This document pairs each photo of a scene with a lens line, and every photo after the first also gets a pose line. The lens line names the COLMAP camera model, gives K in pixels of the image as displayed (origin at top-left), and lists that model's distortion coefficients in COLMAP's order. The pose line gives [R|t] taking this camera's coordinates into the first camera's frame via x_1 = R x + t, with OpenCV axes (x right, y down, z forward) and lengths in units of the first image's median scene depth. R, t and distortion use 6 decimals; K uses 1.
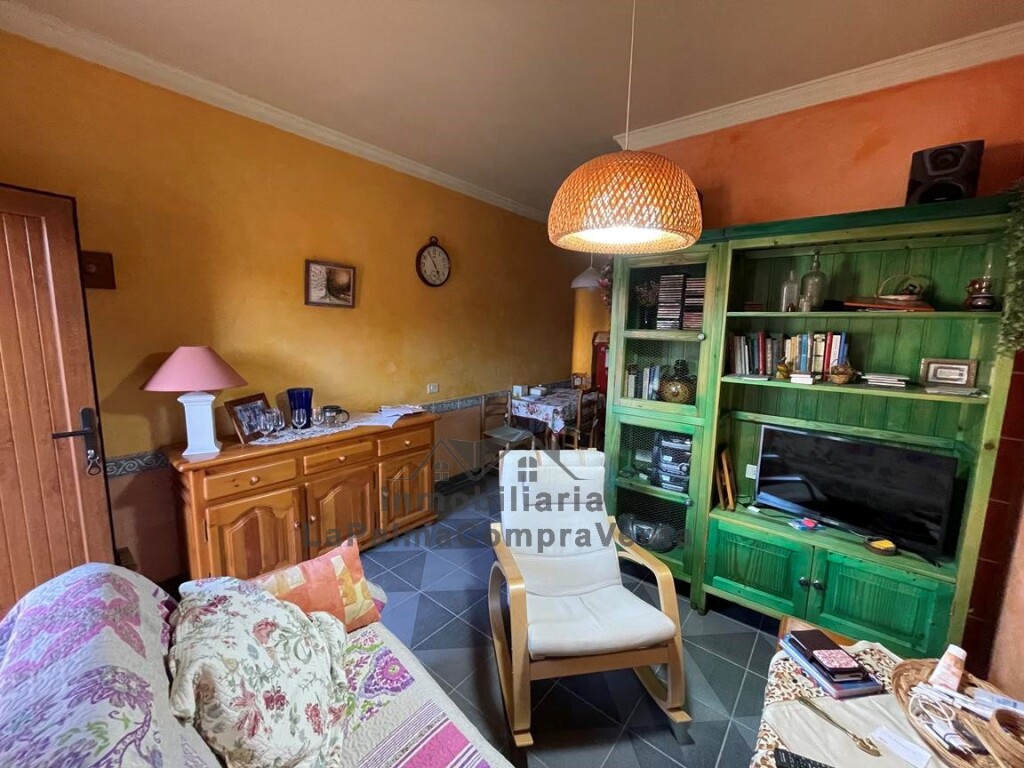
lens RADIAL K [[413.1, 0, 512.2], [0, 413.1, 381.3], [0, 0, 1]] dist [0.002614, 0.000085]
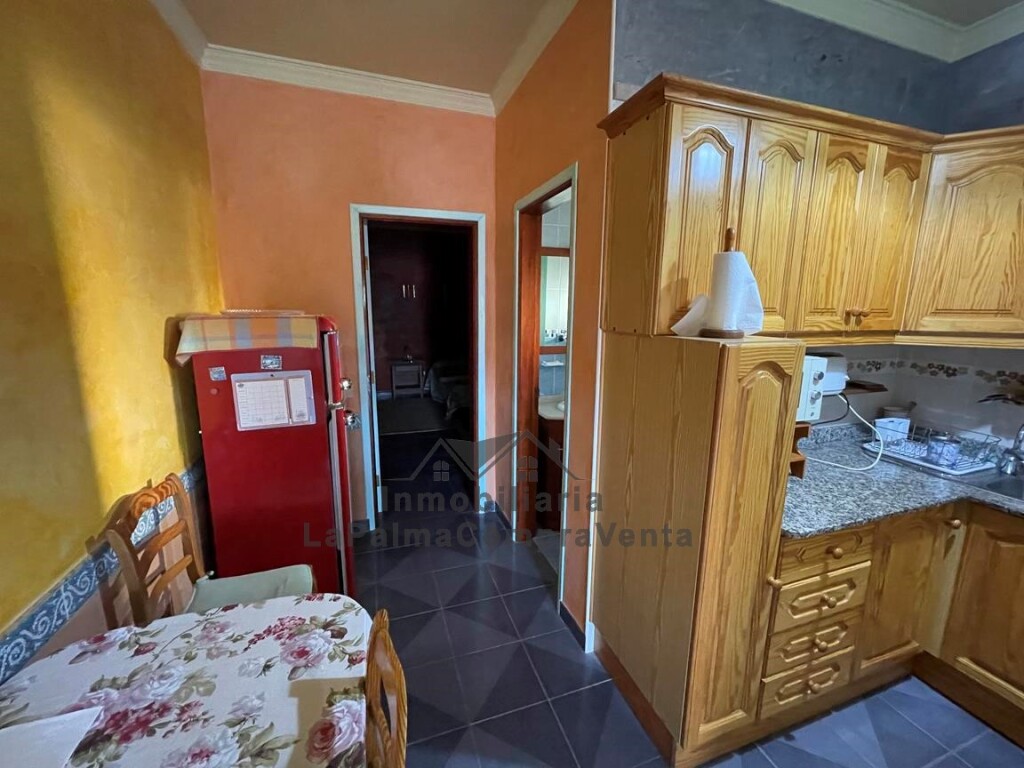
lens RADIAL K [[413.8, 0, 512.7], [0, 413.8, 382.0], [0, 0, 1]] dist [-0.001714, -0.000255]
pose [[0.524856, -0.169860, 0.834071, 0.219983], [0.118837, 0.984912, 0.125798, -0.227552], [-0.842854, 0.033093, 0.537123, 1.772323]]
